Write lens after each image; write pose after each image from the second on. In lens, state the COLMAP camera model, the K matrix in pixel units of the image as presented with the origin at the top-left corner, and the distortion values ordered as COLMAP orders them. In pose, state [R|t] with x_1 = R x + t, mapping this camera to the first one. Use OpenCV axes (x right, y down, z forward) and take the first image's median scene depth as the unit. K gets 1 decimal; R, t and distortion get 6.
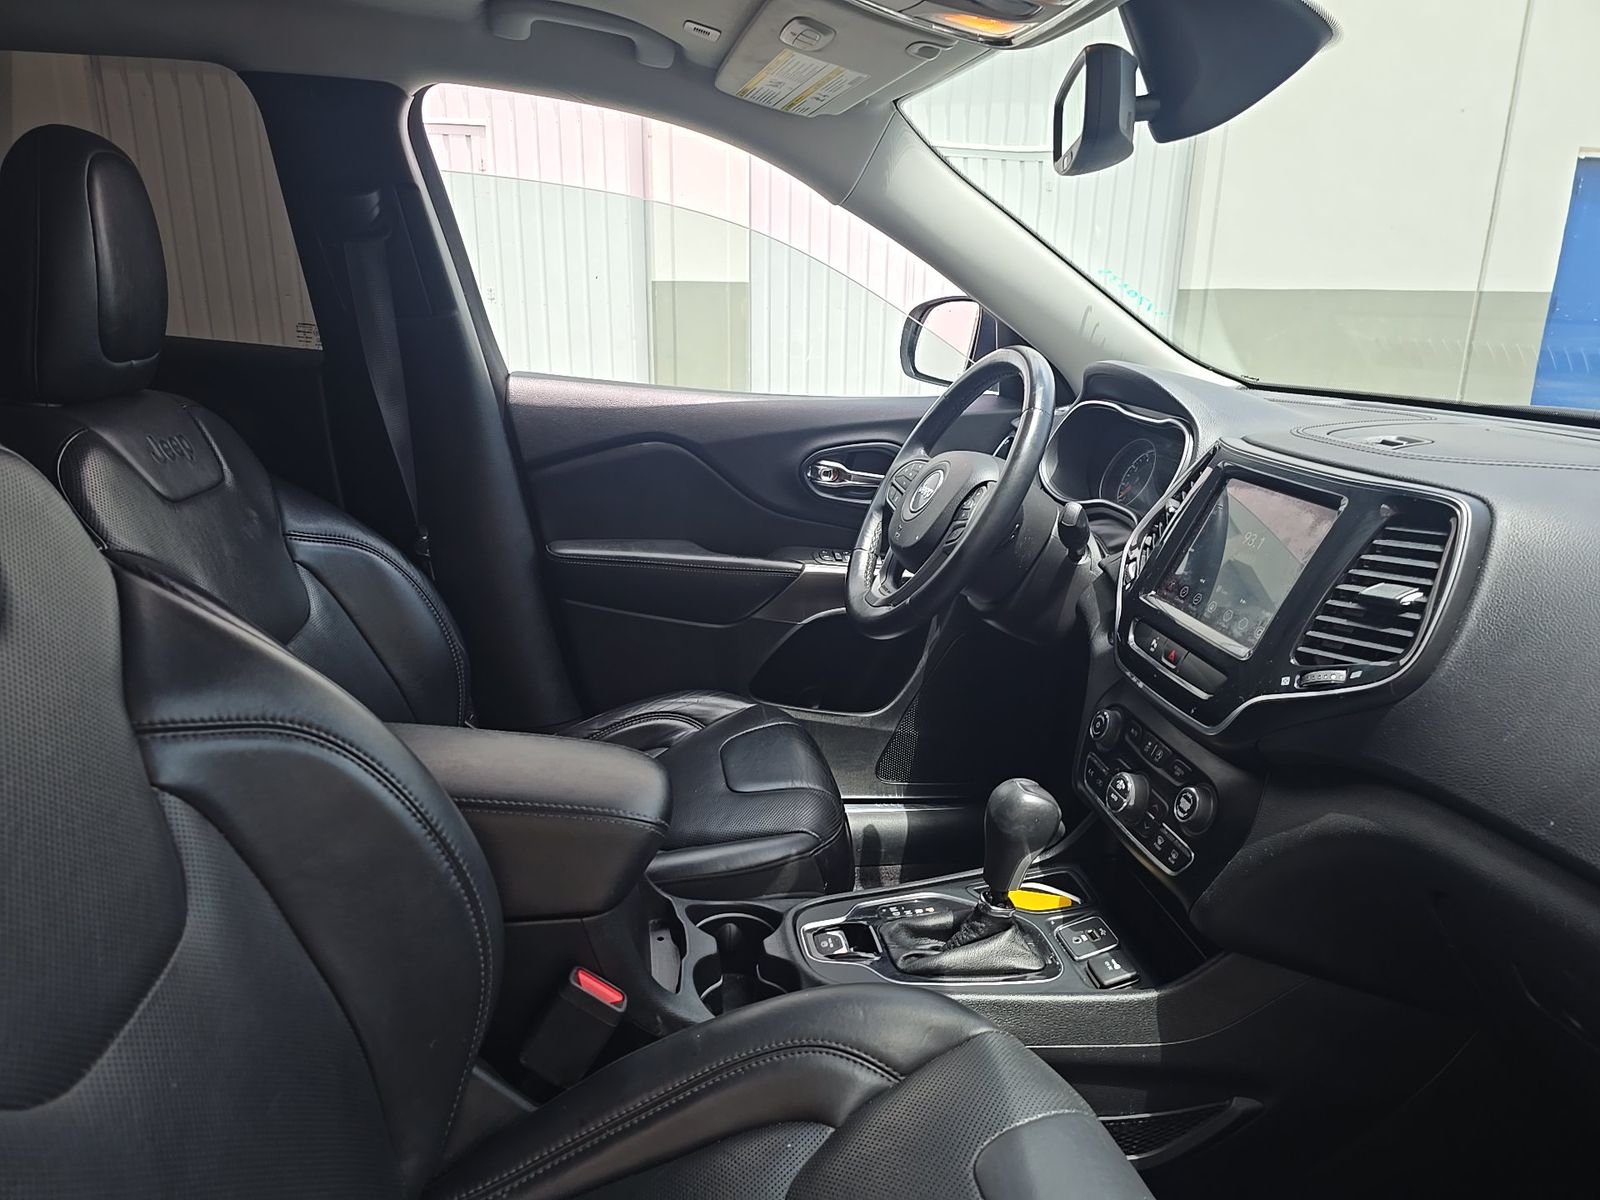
lens RADIAL K [[1096.1, 0, 798.9], [0, 1096.1, 600.5], [0, 0, 1]] dist [0.046654, -0.039154]
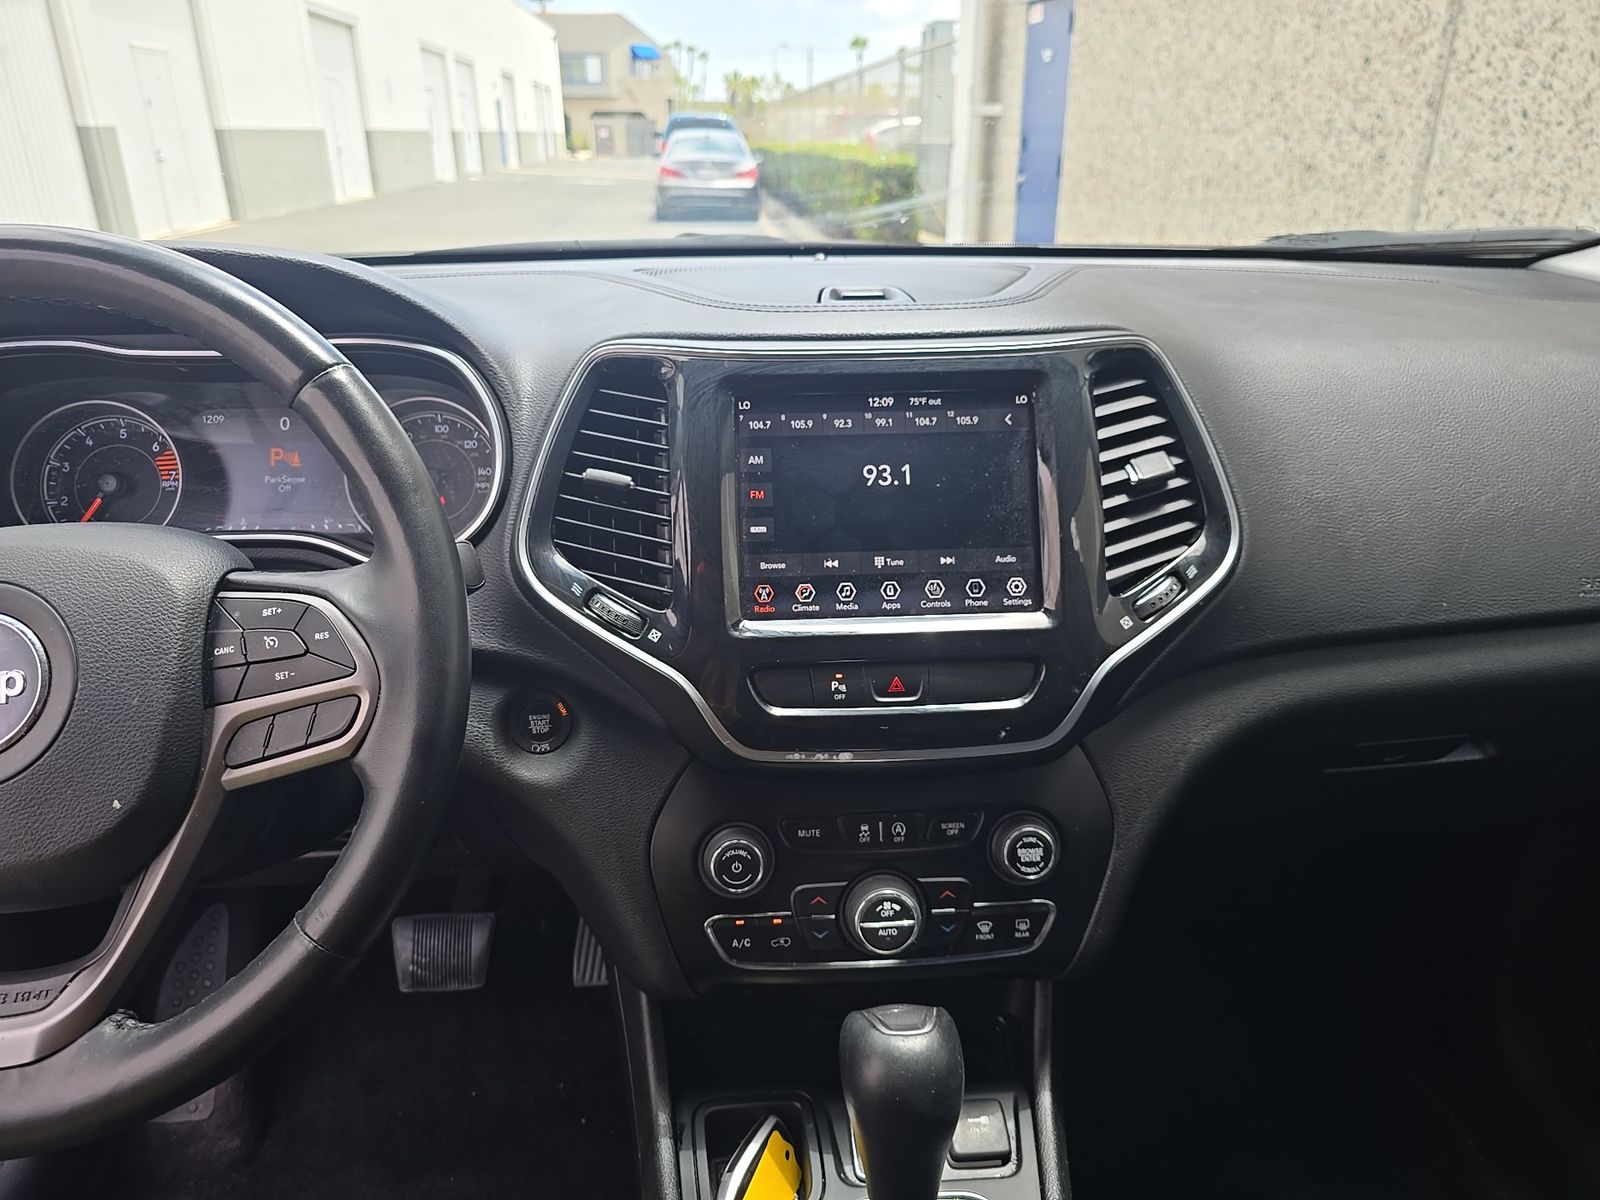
lens RADIAL K [[1096.1, 0, 808.7], [0, 1096.1, 596.2], [0, 0, 1]] dist [0.046654, -0.039154]
pose [[0.067265, -0.403711, 0.912410, -0.246377], [0.269178, 0.887915, 0.373028, -0.279720], [-0.960739, 0.220509, 0.168396, 1.084922]]
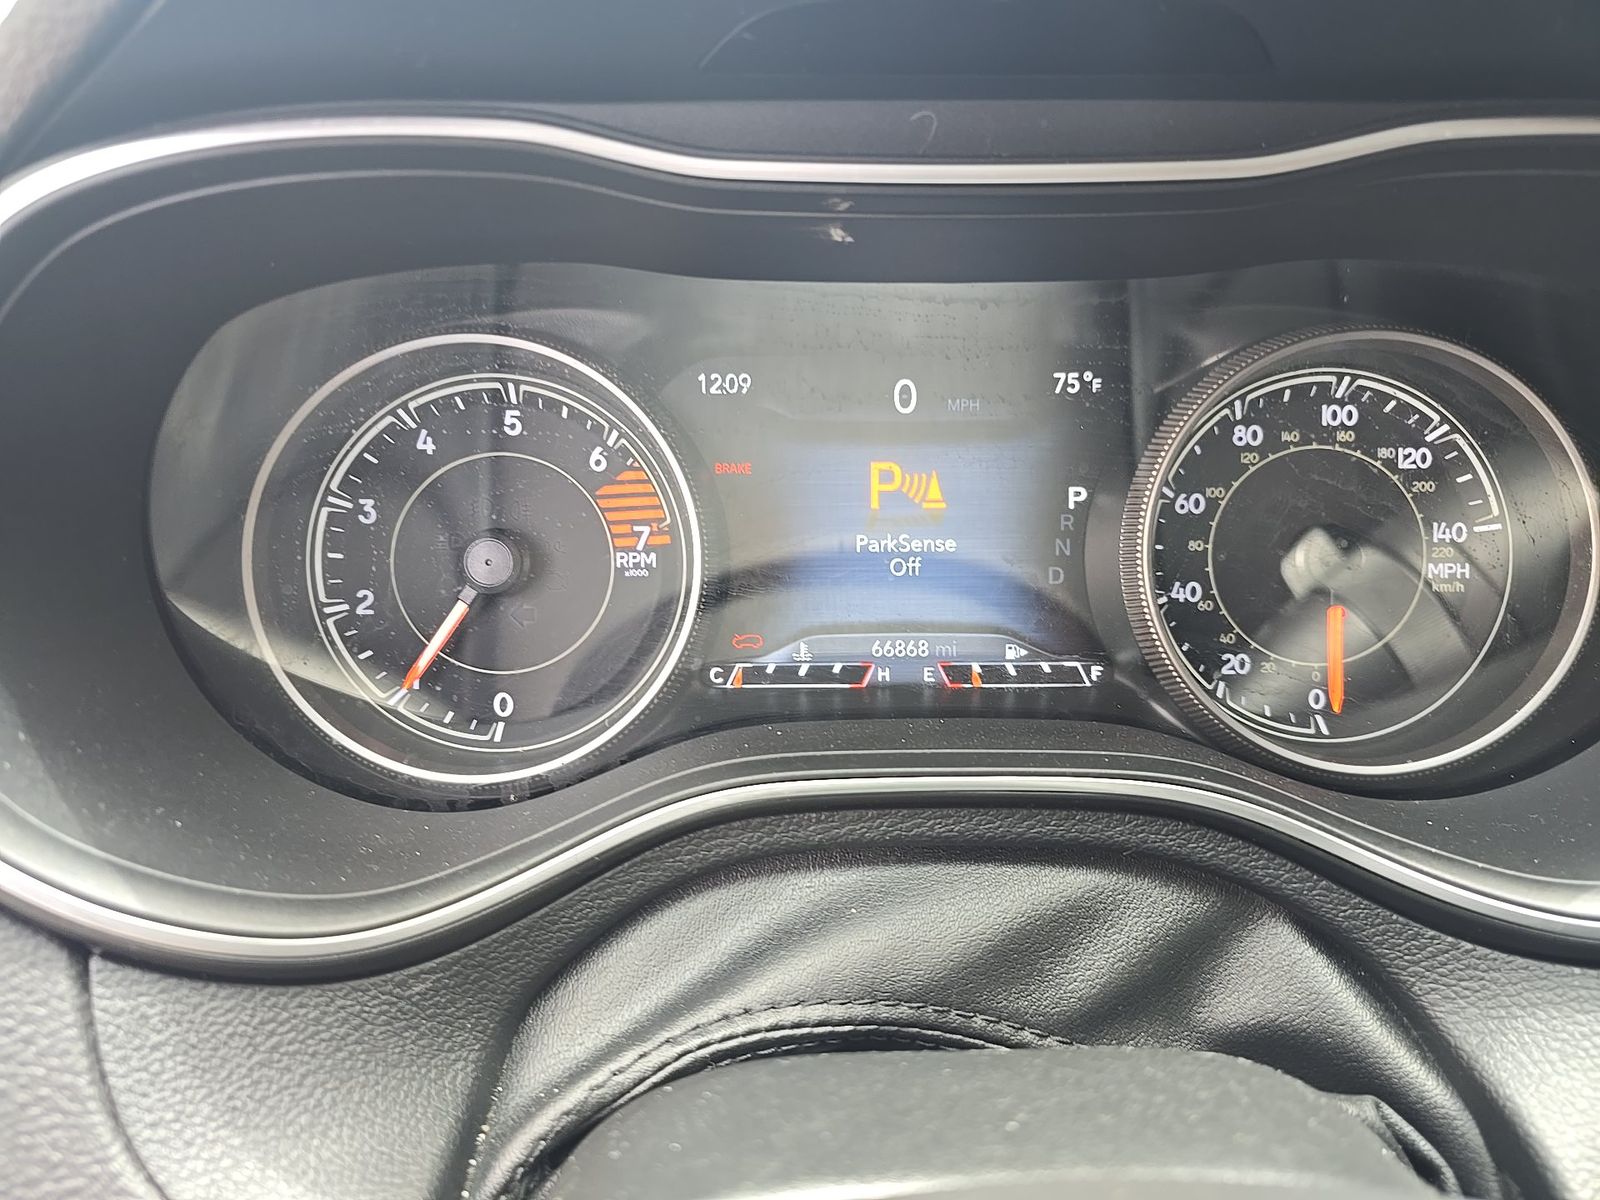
lens RADIAL K [[1096.1, 0, 799.5], [0, 1096.1, 600.6], [0, 0, 1]] dist [0.046654, -0.039154]
pose [[0.099384, -0.470800, 0.876624, 0.258754], [0.263504, 0.861986, 0.433065, -0.285844], [-0.959525, 0.187955, 0.209725, 1.577137]]
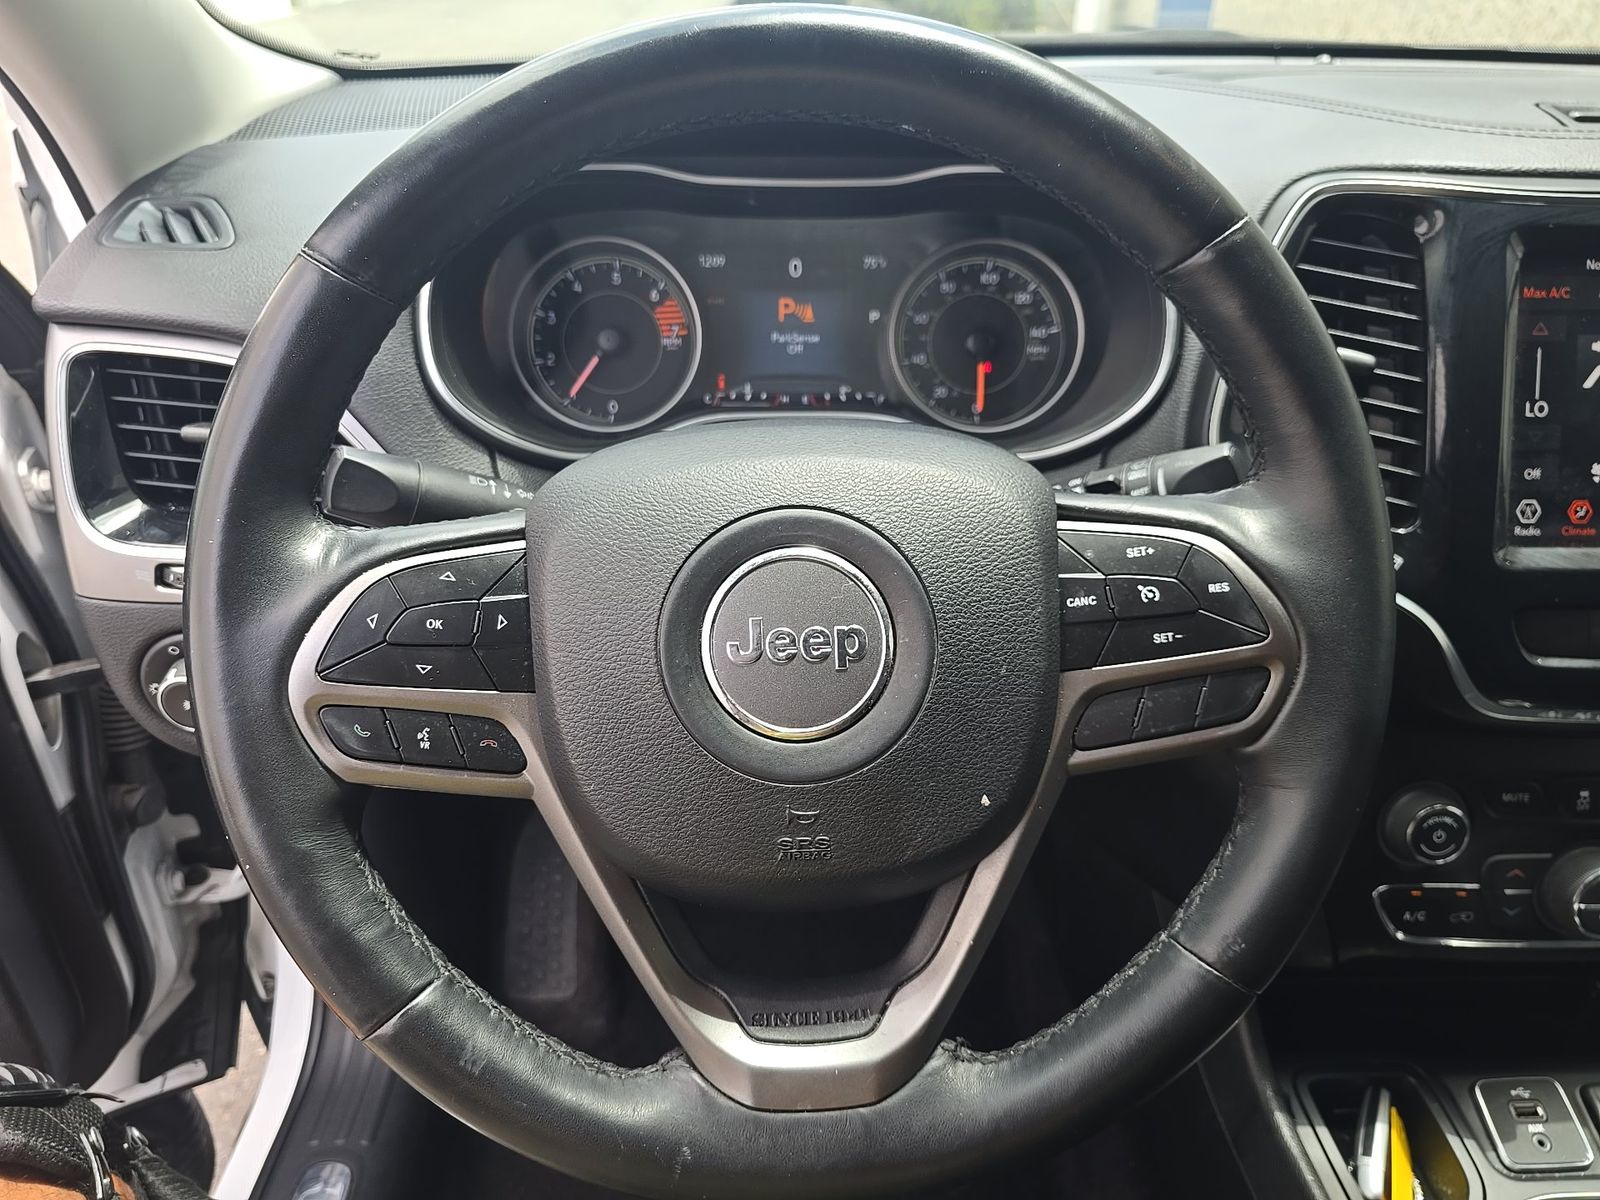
lens RADIAL K [[1096.1, 0, 798.6], [0, 1096.1, 583.1], [0, 0, 1]] dist [0.046654, -0.039154]
pose [[0.109887, -0.531044, 0.840189, -0.136735], [0.257439, 0.831669, 0.491988, -0.370234], [-0.960026, 0.162234, 0.228100, 1.470613]]
